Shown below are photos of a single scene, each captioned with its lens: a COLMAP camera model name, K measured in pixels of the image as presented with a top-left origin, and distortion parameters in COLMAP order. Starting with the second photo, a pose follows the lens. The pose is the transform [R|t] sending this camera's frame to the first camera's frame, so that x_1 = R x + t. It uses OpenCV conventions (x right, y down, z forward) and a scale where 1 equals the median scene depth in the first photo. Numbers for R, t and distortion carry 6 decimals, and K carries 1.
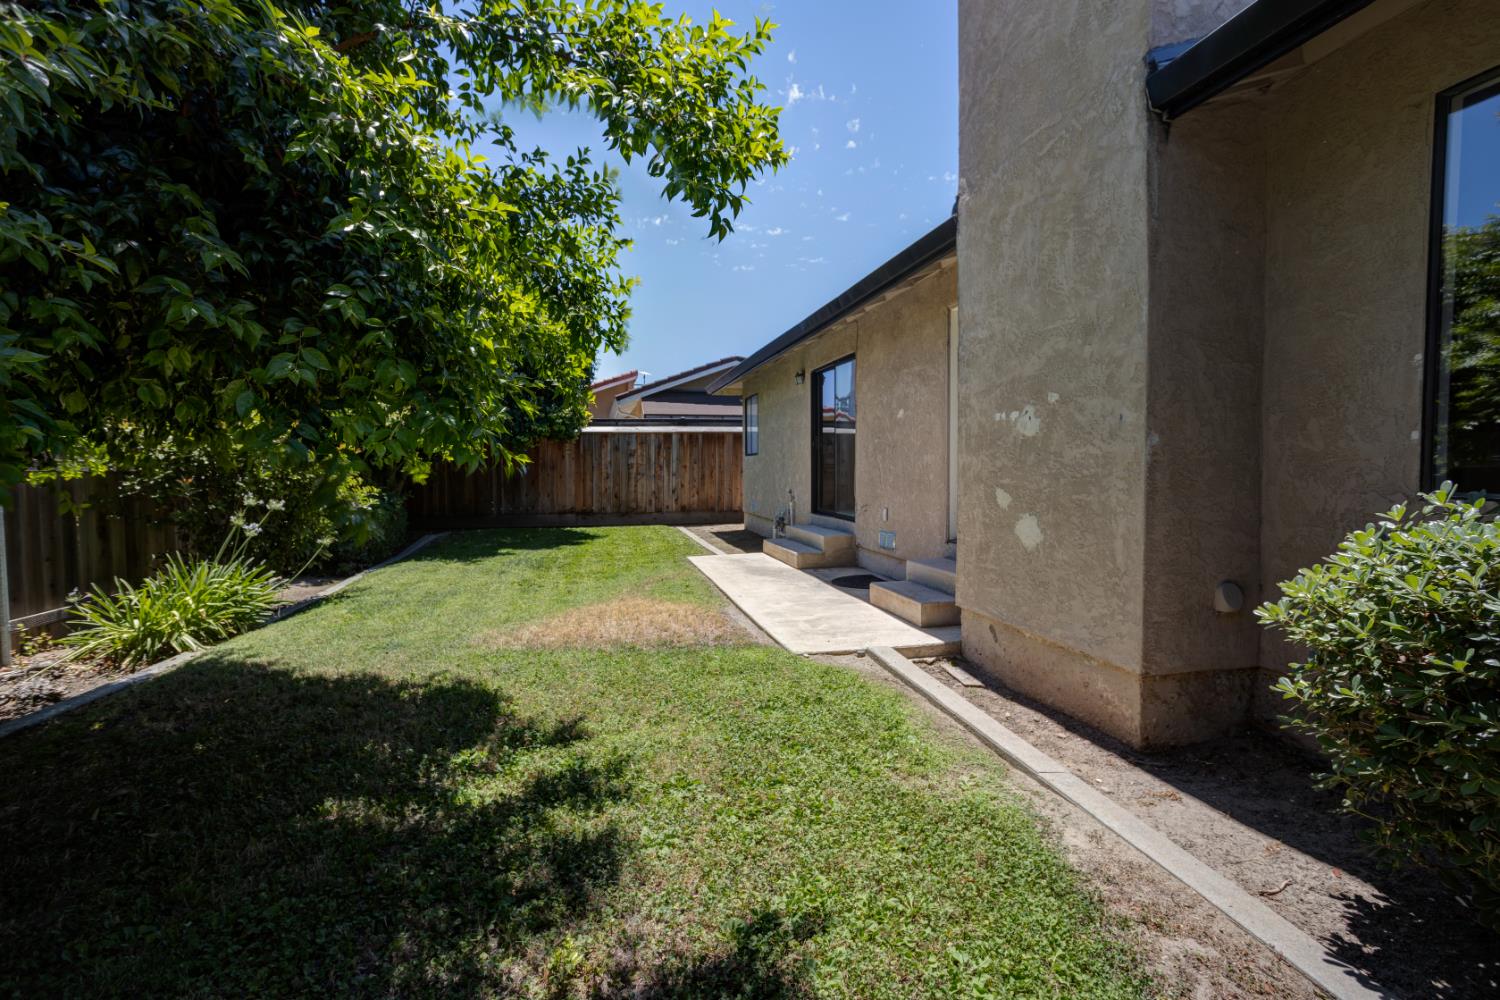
lens RADIAL K [[717.3, 0, 748.7], [0, 717.3, 492.0], [0, 0, 1]] dist [-0.022838, -0.000098]
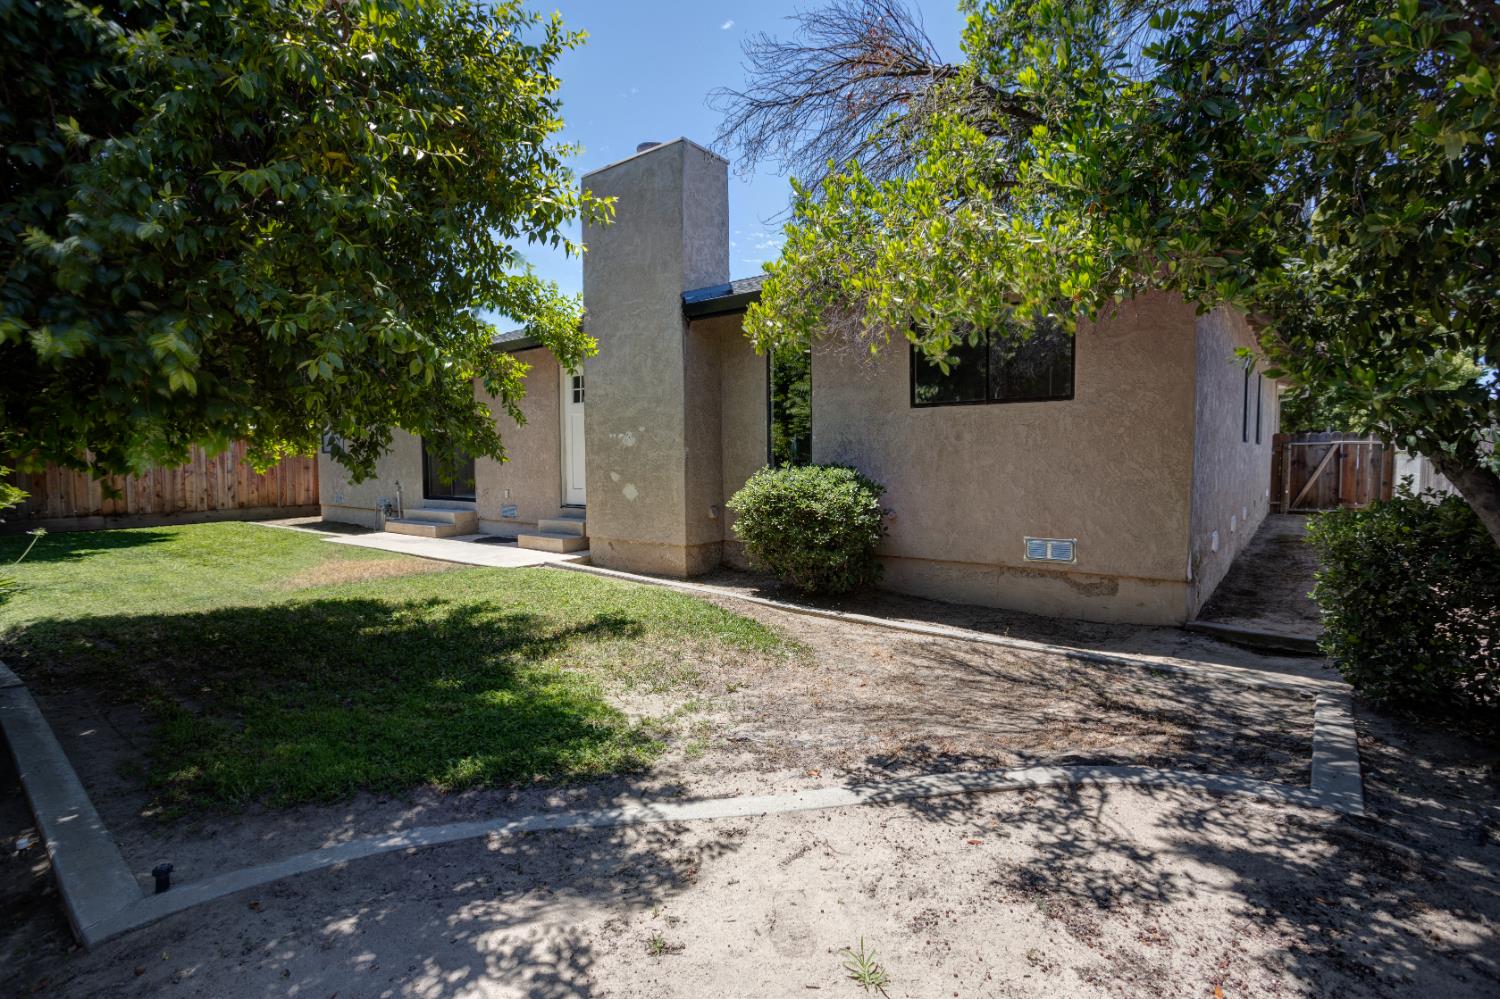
lens RADIAL K [[717.3, 0, 745.3], [0, 717.3, 499.6], [0, 0, 1]] dist [-0.022838, -0.000098]
pose [[0.777611, -0.040749, 0.627423, -0.673452], [0.029248, 0.999162, 0.028642, 0.028305], [-0.628064, -0.003921, 0.778151, -0.851371]]
